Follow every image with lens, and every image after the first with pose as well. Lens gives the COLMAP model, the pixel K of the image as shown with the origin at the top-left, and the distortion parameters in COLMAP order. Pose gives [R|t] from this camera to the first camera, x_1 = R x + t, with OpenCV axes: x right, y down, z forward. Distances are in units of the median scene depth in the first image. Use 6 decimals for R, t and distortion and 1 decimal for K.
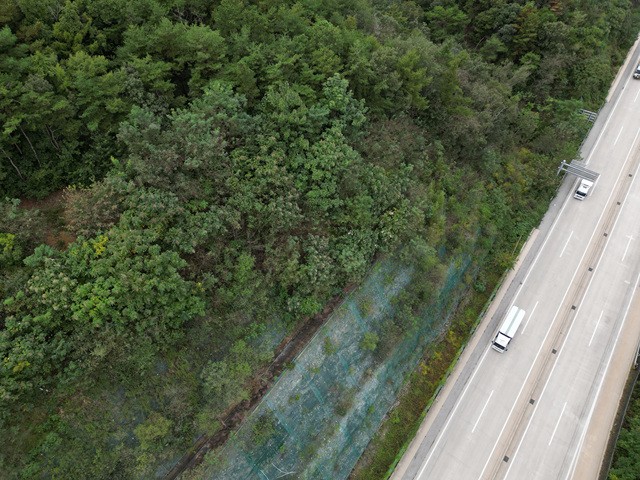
lens RADIAL K [[442.9, 0, 320.0], [0, 442.9, 240.0], [0, 0, 1]] dist [0.090595, -0.084918]
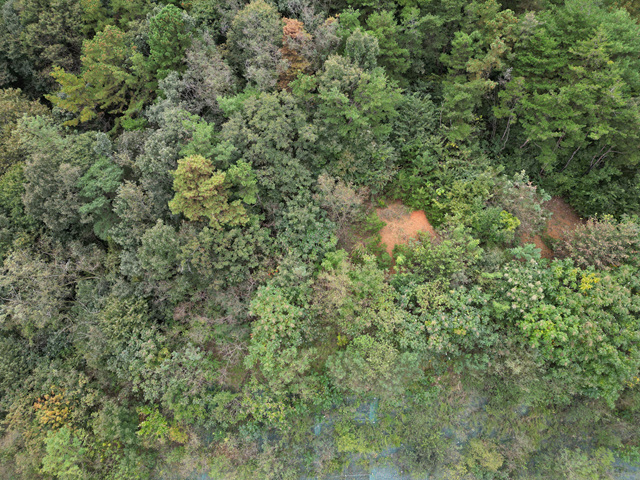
lens RADIAL K [[442.9, 0, 320.0], [0, 442.9, 240.0], [0, 0, 1]] dist [0.090595, -0.084918]
pose [[0.654592, 0.601380, -0.458096, -0.373812], [-0.600829, 0.781621, 0.167548, 0.095318], [0.458818, 0.165561, 0.872970, -0.066380]]
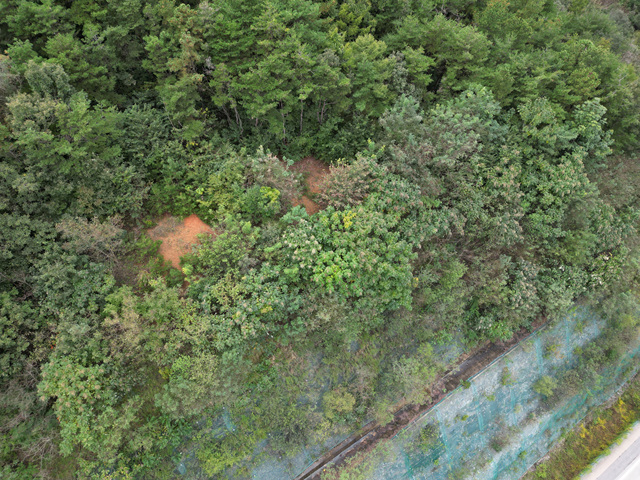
lens RADIAL K [[442.9, 0, 320.0], [0, 442.9, 240.0], [0, 0, 1]] dist [0.090595, -0.084918]
pose [[0.944851, 0.260561, -0.198406, -0.261998], [-0.260489, 0.965101, 0.026934, 0.037948], [0.198500, 0.026234, 0.979750, -0.024621]]
